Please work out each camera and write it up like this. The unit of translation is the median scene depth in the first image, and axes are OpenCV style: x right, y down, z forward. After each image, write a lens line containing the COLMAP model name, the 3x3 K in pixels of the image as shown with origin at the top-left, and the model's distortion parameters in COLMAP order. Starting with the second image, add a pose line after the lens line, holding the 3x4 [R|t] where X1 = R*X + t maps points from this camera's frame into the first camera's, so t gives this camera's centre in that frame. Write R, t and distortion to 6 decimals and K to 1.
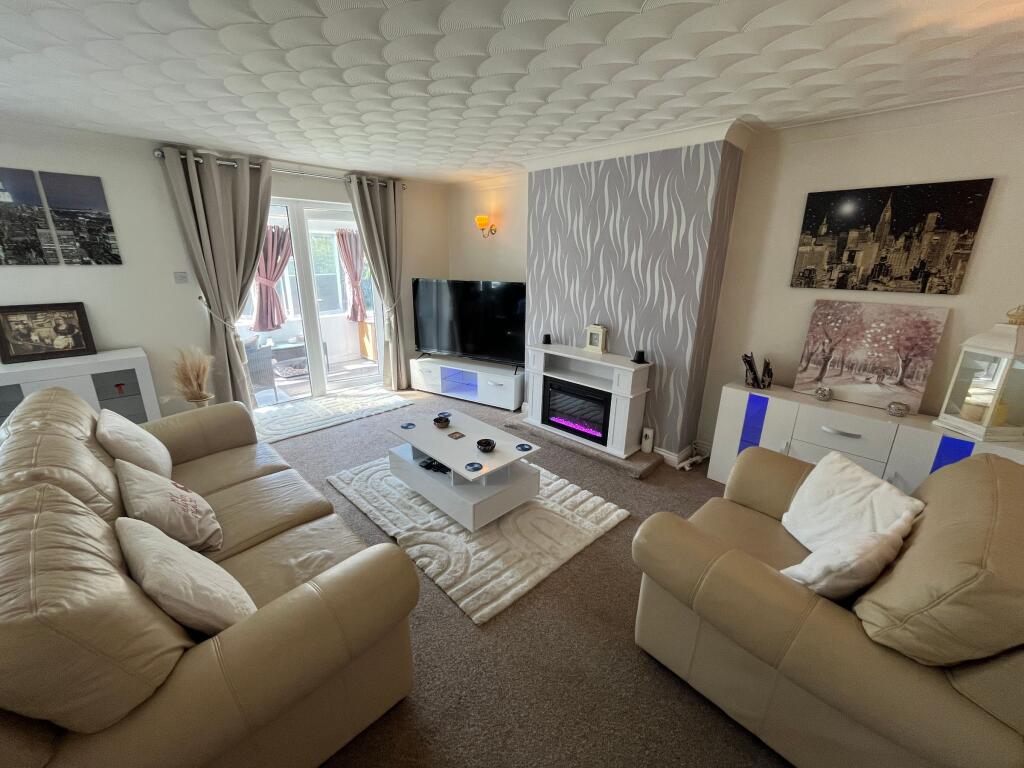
lens RADIAL K [[415.2, 0, 507.5], [0, 415.2, 378.5], [0, 0, 1]] dist [0.002117, -0.000347]
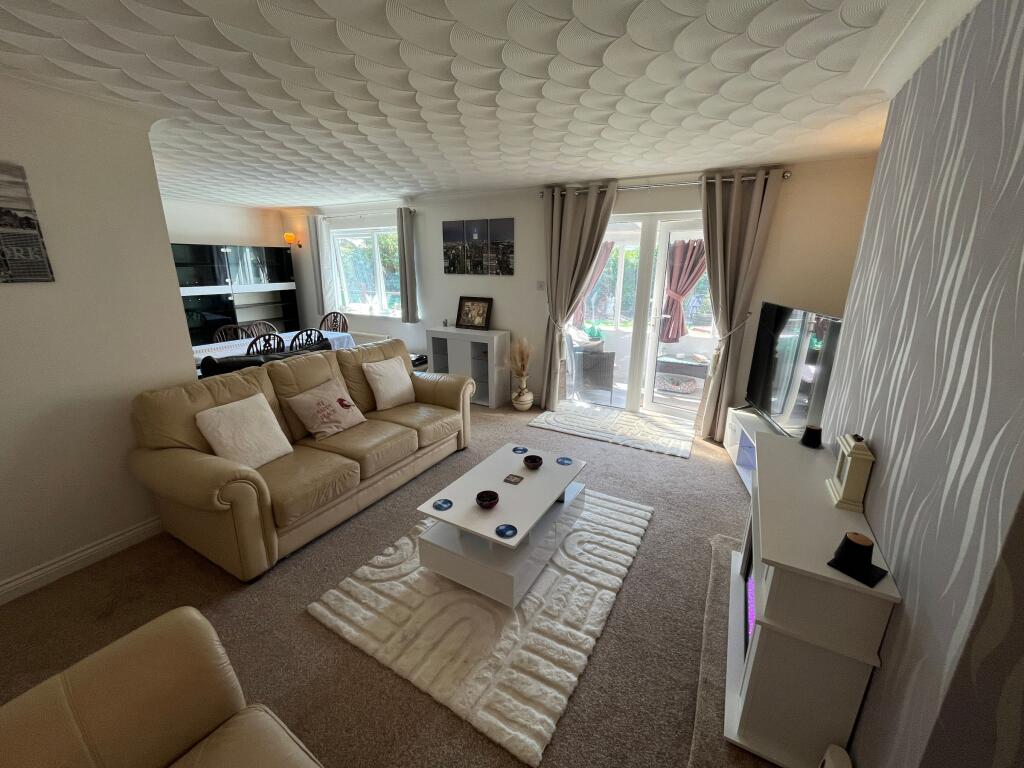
lens RADIAL K [[415.2, 0, 507.4], [0, 415.2, 380.5], [0, 0, 1]] dist [0.002117, -0.000347]
pose [[0.273568, 0.253643, -0.927807, 0.512579], [-0.277184, 0.944472, 0.176470, -0.169061], [0.921048, 0.208896, 0.328683, 0.553153]]
